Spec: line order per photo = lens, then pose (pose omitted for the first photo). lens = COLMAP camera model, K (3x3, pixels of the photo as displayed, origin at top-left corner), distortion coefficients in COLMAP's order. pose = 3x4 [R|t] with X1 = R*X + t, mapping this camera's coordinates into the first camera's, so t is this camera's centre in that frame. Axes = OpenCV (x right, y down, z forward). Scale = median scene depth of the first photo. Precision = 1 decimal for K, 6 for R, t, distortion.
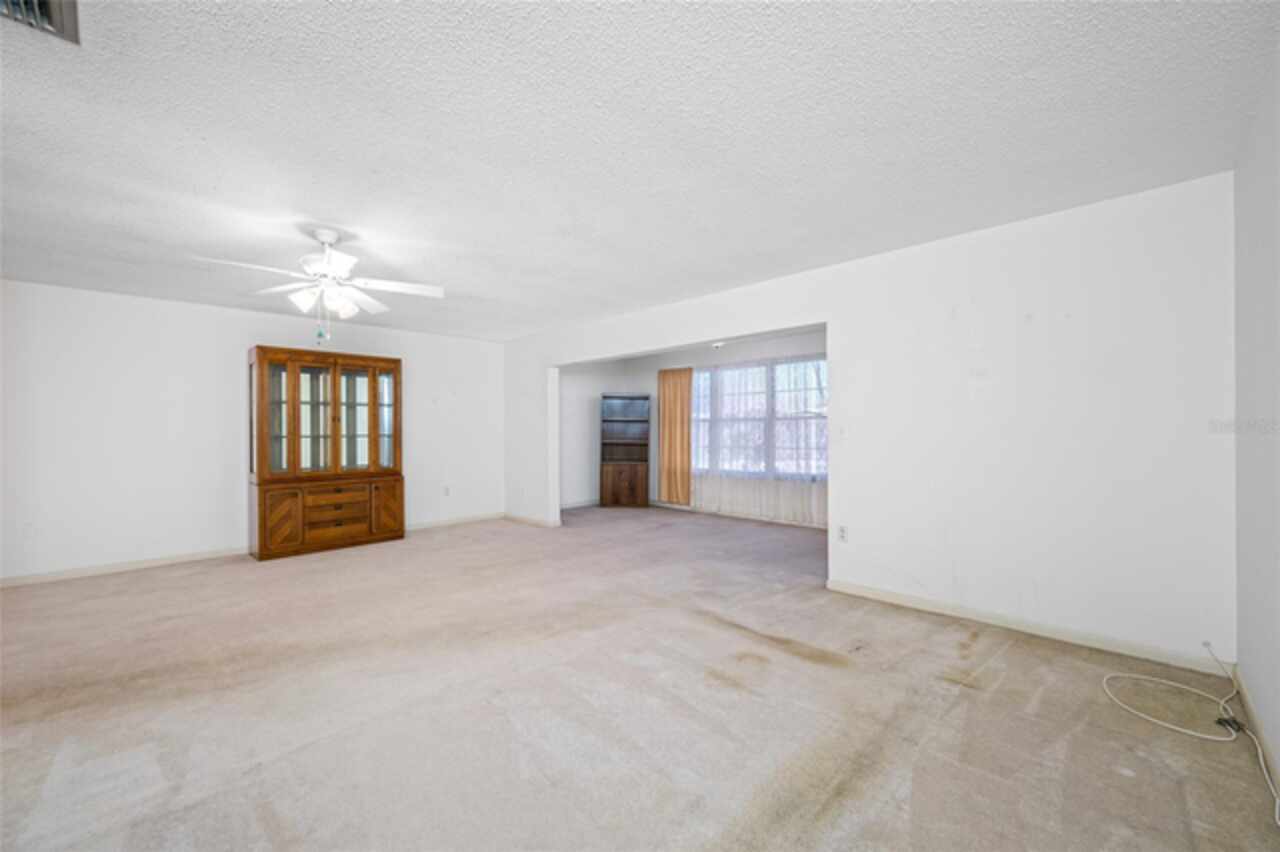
lens RADIAL K [[506.9, 0, 644.4], [0, 506.9, 427.0], [0, 0, 1]] dist [-0.001525, -0.000190]
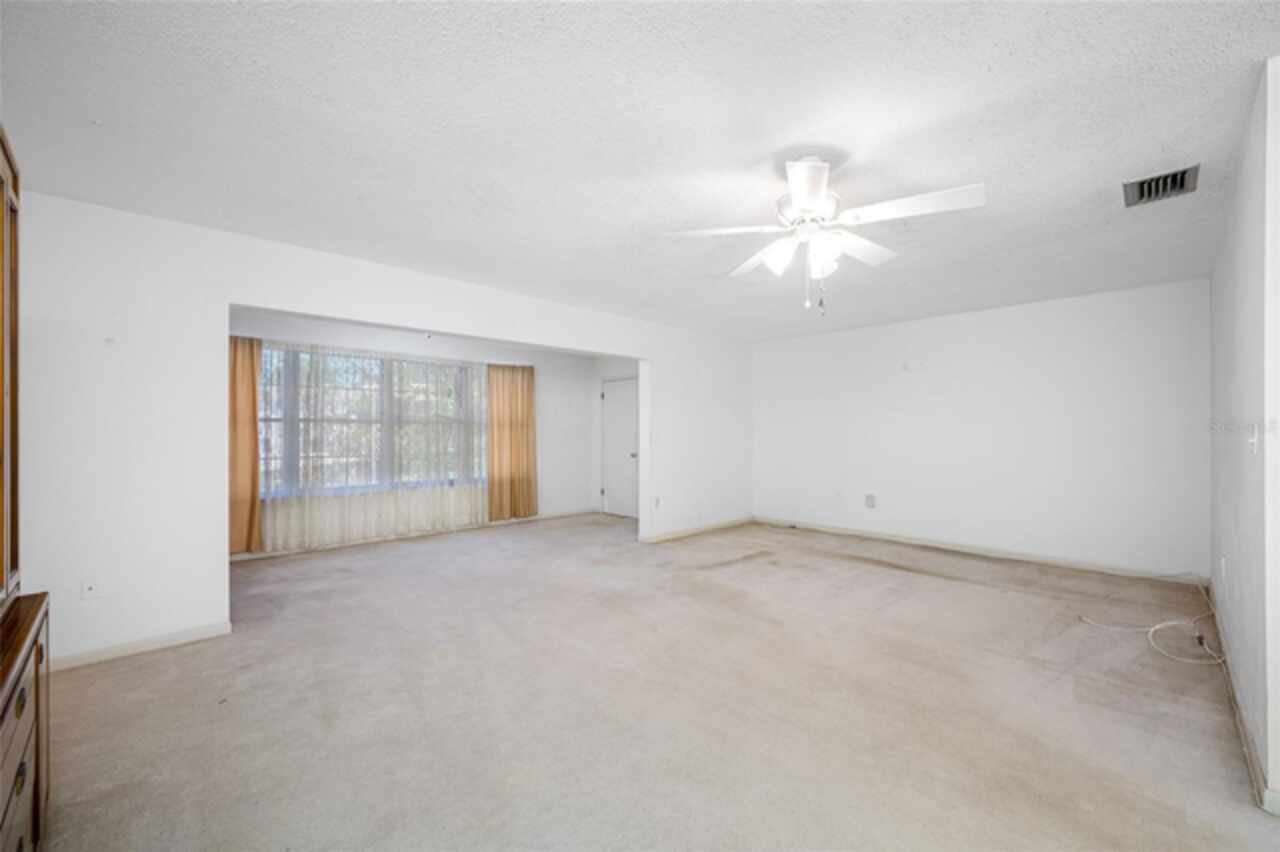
lens RADIAL K [[513.5, 0, 638.6], [0, 513.5, 429.9], [0, 0, 1]] dist [0.001329, -0.000025]
pose [[0.023585, 0.011899, 0.999651, -0.775725], [-0.006122, 0.999912, -0.011758, 0.007471], [-0.999703, -0.005843, 0.023656, 0.695623]]
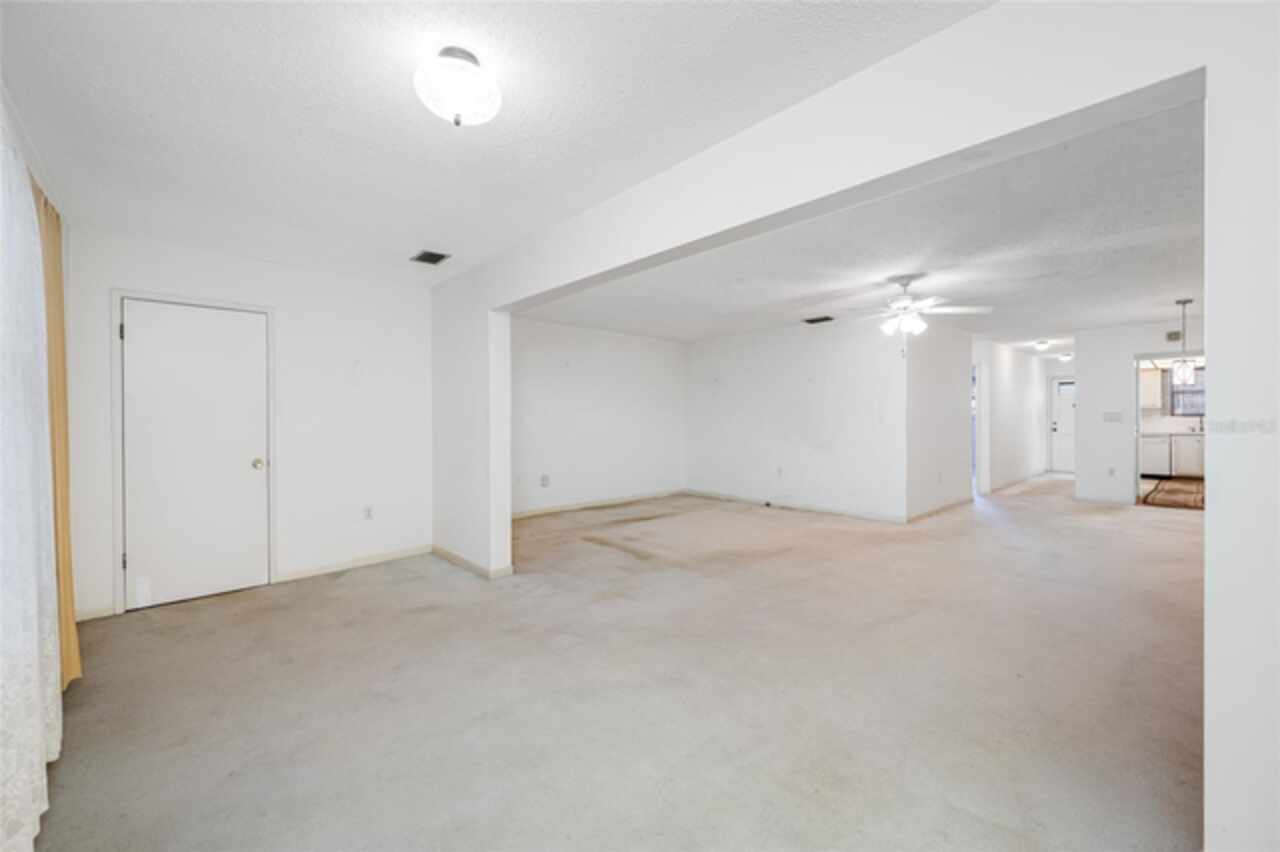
lens RADIAL K [[518.3, 0, 645.2], [0, 518.3, 430.2], [0, 0, 1]] dist [-0.001669, 0.000202]
pose [[-0.999247, 0.013361, 0.036418, 0.035547], [0.013773, 0.999844, 0.011078, 0.013782], [-0.036264, 0.011572, -0.999275, 1.420778]]
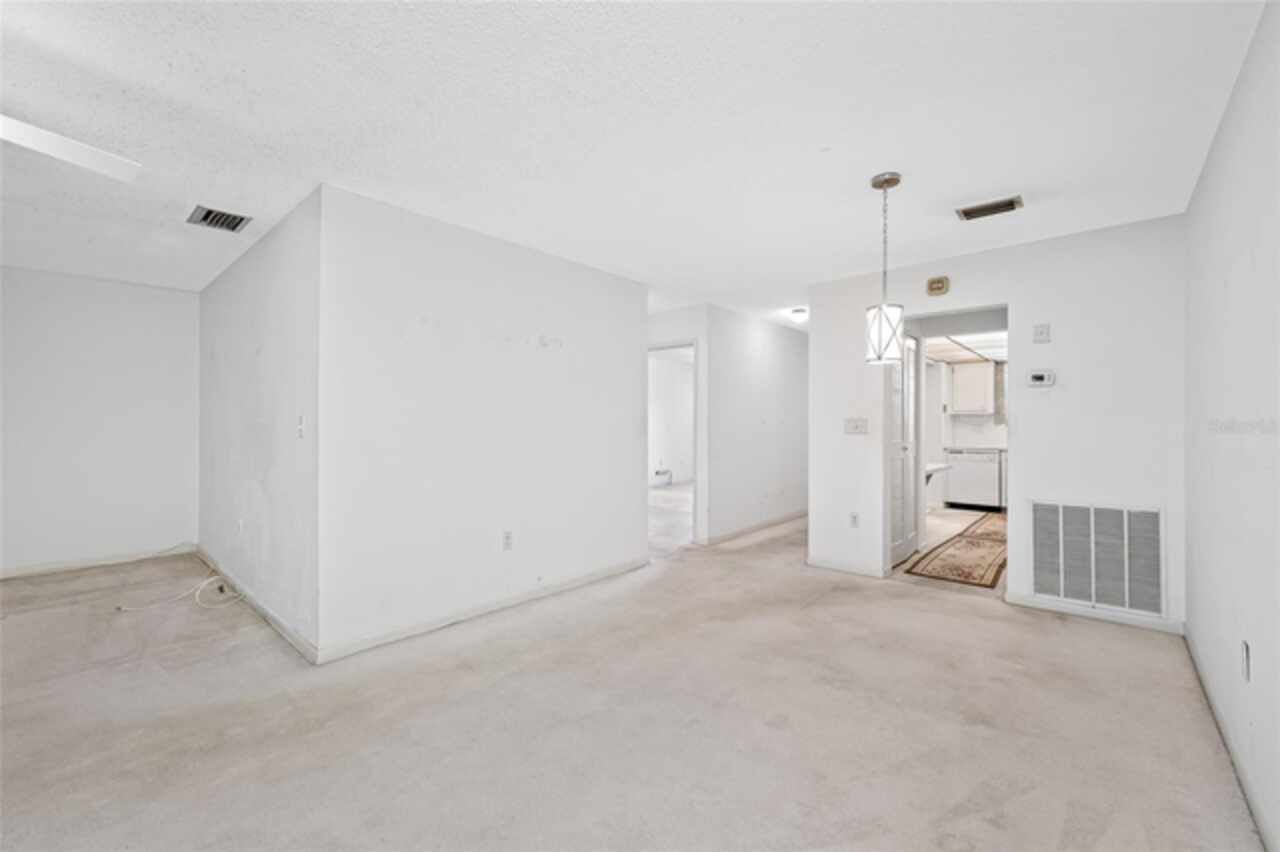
lens RADIAL K [[518.3, 0, 645.2], [0, 518.3, 430.2], [0, 0, 1]] dist [-0.001669, 0.000202]
pose [[-0.998342, 0.006256, -0.057226, -0.734745], [0.005825, 0.999953, 0.007708, 0.008438], [0.057271, 0.007362, -0.998332, 0.826695]]
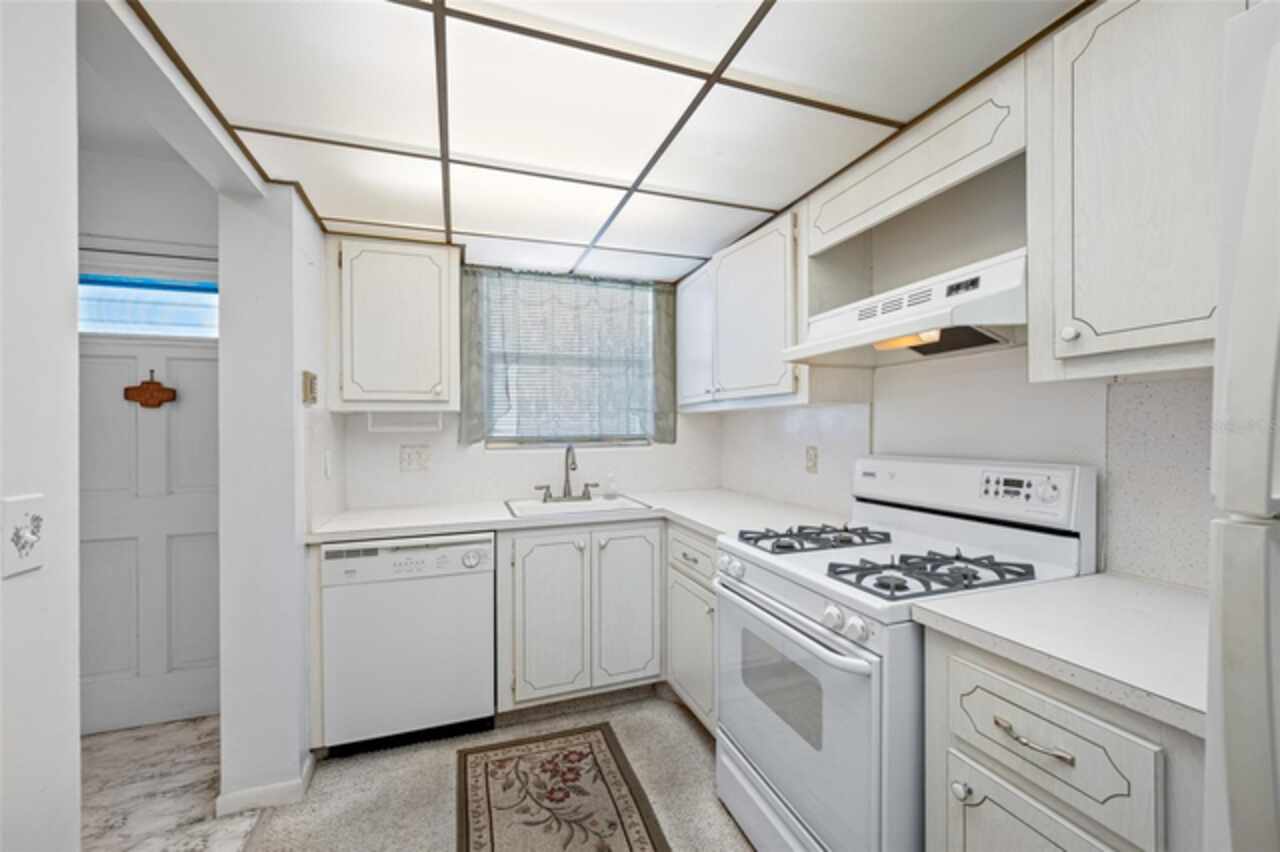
lens RADIAL K [[518.3, 0, 645.2], [0, 518.3, 430.2], [0, 0, 1]] dist [-0.001669, 0.000202]
pose [[-0.436793, 0.012665, -0.899473, -1.380126], [0.014871, 0.999866, 0.006857, -0.003928], [0.899439, -0.010381, -0.436923, -0.125309]]
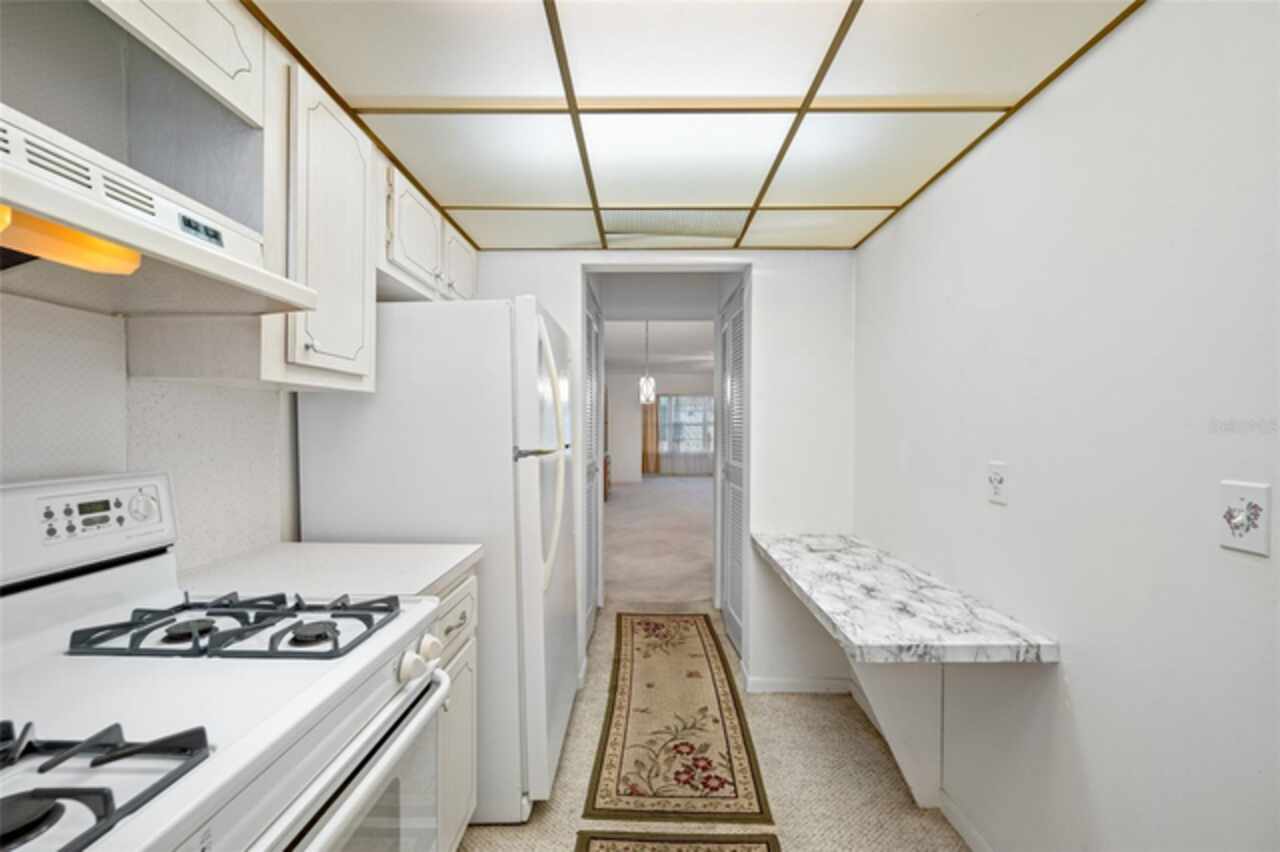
lens RADIAL K [[514.8, 0, 638.1], [0, 514.8, 434.1], [0, 0, 1]] dist [-0.000916, 0.000144]
pose [[0.725291, 0.002792, 0.688437, -1.685470], [-0.011995, 0.999891, 0.008583, -0.001613], [-0.688338, -0.014483, 0.725246, -0.332756]]
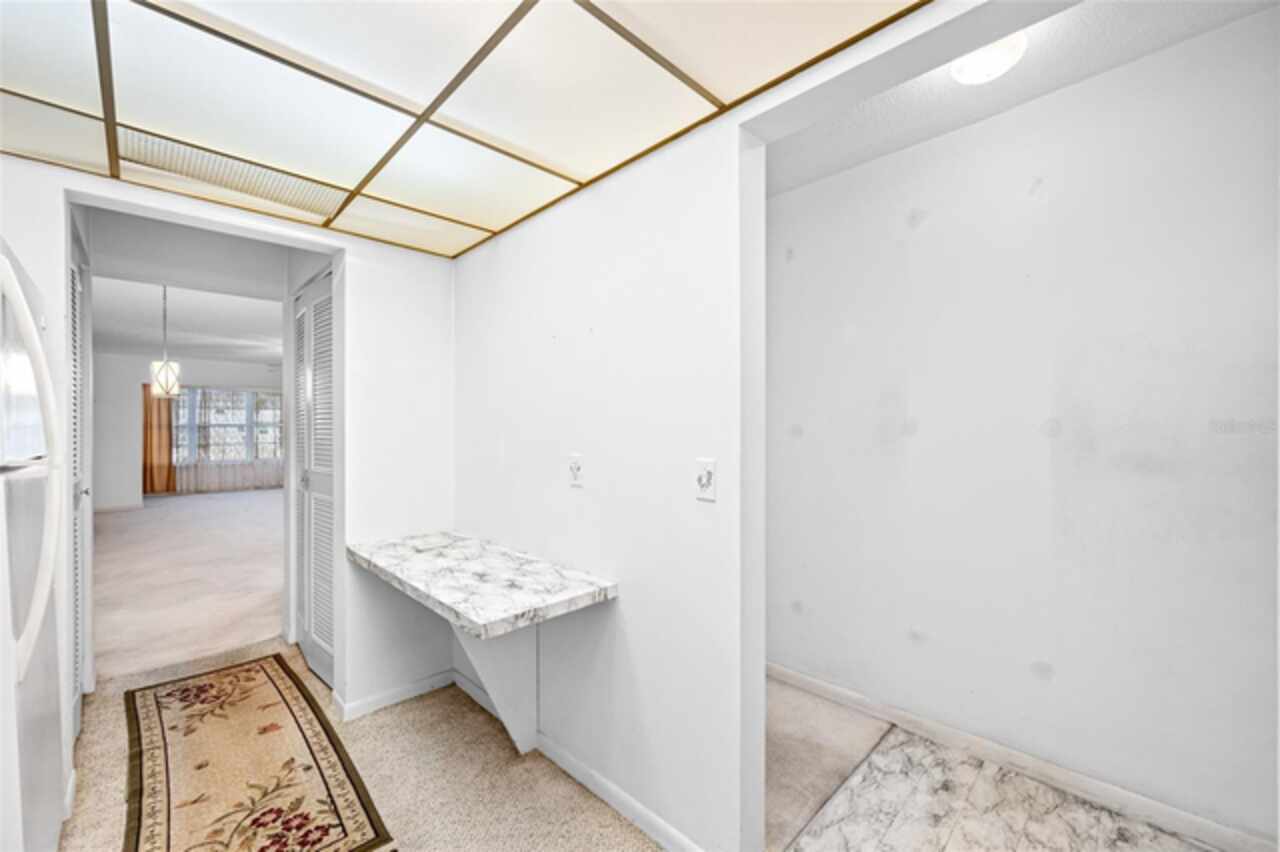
lens RADIAL K [[518.3, 0, 645.2], [0, 518.3, 430.2], [0, 0, 1]] dist [-0.001669, 0.000202]
pose [[0.015603, 0.005388, 0.999864, -1.711805], [0.000404, 0.999985, -0.005395, -0.001062], [-0.999878, 0.000488, 0.015601, -0.318989]]
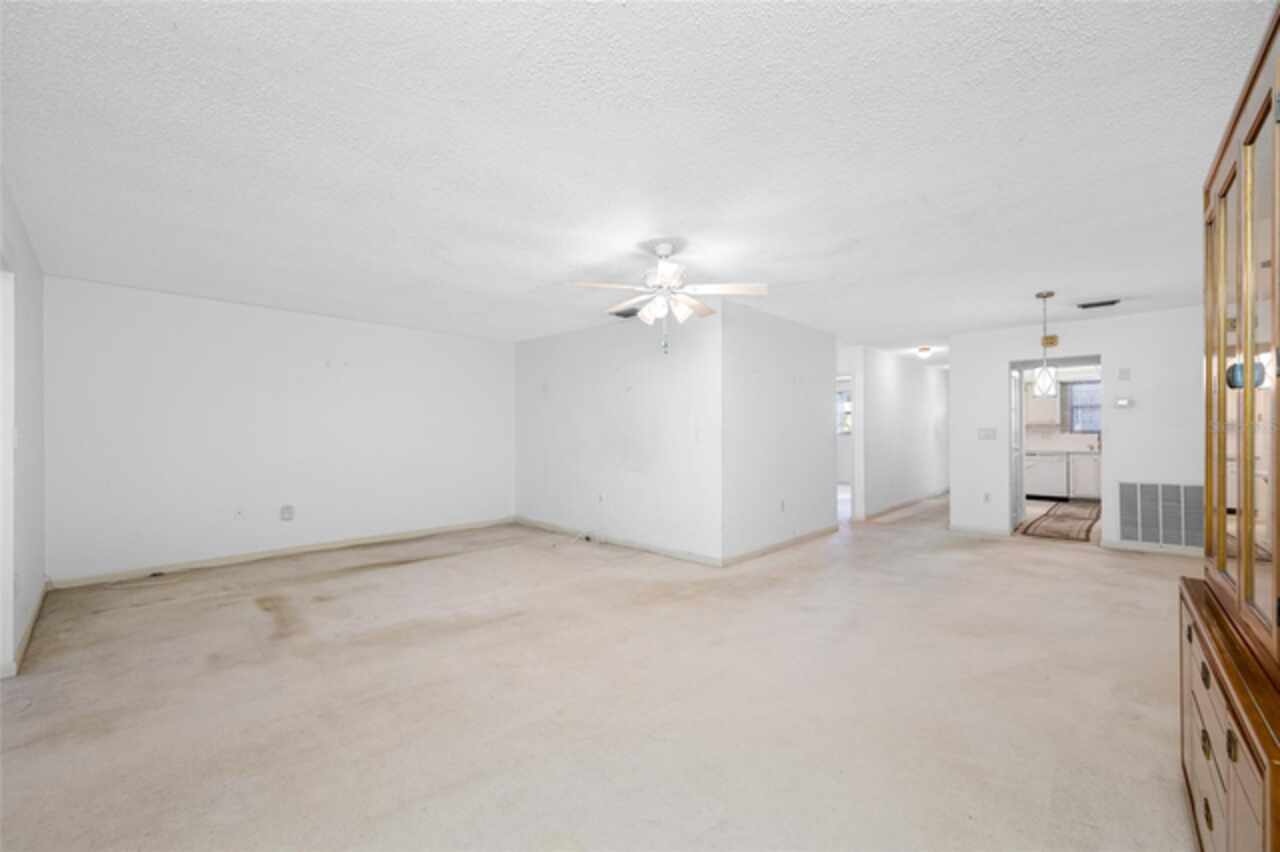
lens RADIAL K [[515.0, 0, 642.8], [0, 515.0, 439.2], [0, 0, 1]] dist [-0.000967, 0.000053]
pose [[-0.999683, 0.010214, -0.022999, -0.313546], [0.010120, 0.999940, 0.004207, 0.009251], [0.023041, 0.003973, -0.999727, 1.182275]]
